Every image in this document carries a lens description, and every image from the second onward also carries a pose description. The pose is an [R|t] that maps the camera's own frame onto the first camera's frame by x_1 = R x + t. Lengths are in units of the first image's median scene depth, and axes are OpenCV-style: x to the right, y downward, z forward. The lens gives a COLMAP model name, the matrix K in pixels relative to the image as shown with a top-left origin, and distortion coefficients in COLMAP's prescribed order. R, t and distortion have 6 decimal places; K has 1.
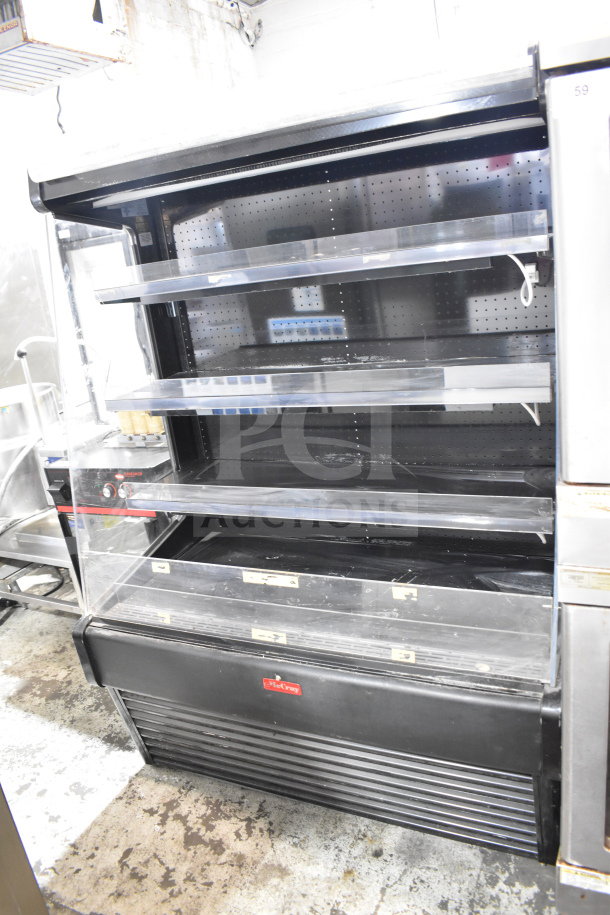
lens RADIAL K [[698.0, 0, 305.0], [0, 698.0, 457.5], [0, 0, 1]] dist [-0.102559, 0.016104]
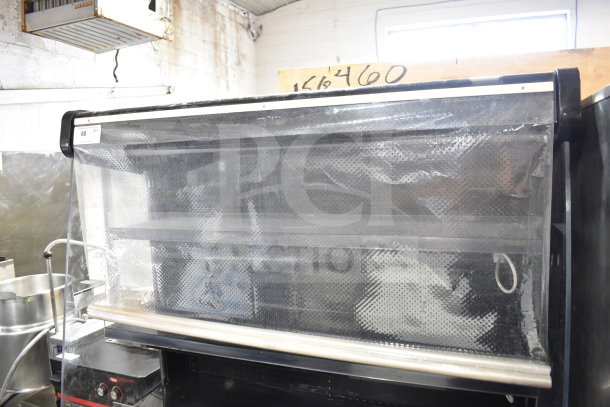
lens RADIAL K [[465.3, 0, 305.0], [0, 465.3, 203.5], [0, 0, 1]] dist [-0.102559, 0.016104]
pose [[0.992330, 0.094663, 0.079501, -0.052565], [-0.075215, 0.972730, -0.219408, -0.139160], [-0.098102, 0.211746, 0.972389, 0.235859]]
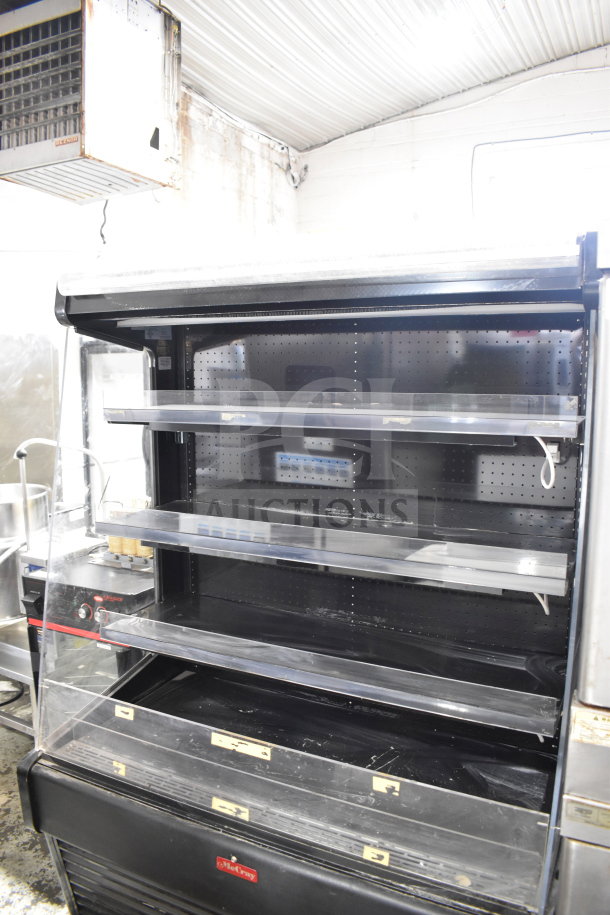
lens RADIAL K [[698.0, 0, 305.0], [0, 698.0, 457.5], [0, 0, 1]] dist [-0.102559, 0.016104]
pose [[0.991306, 0.131439, -0.006006, -0.008876], [-0.130442, 0.975762, -0.175710, -0.039167], [-0.017235, 0.174966, 0.984424, 0.041022]]
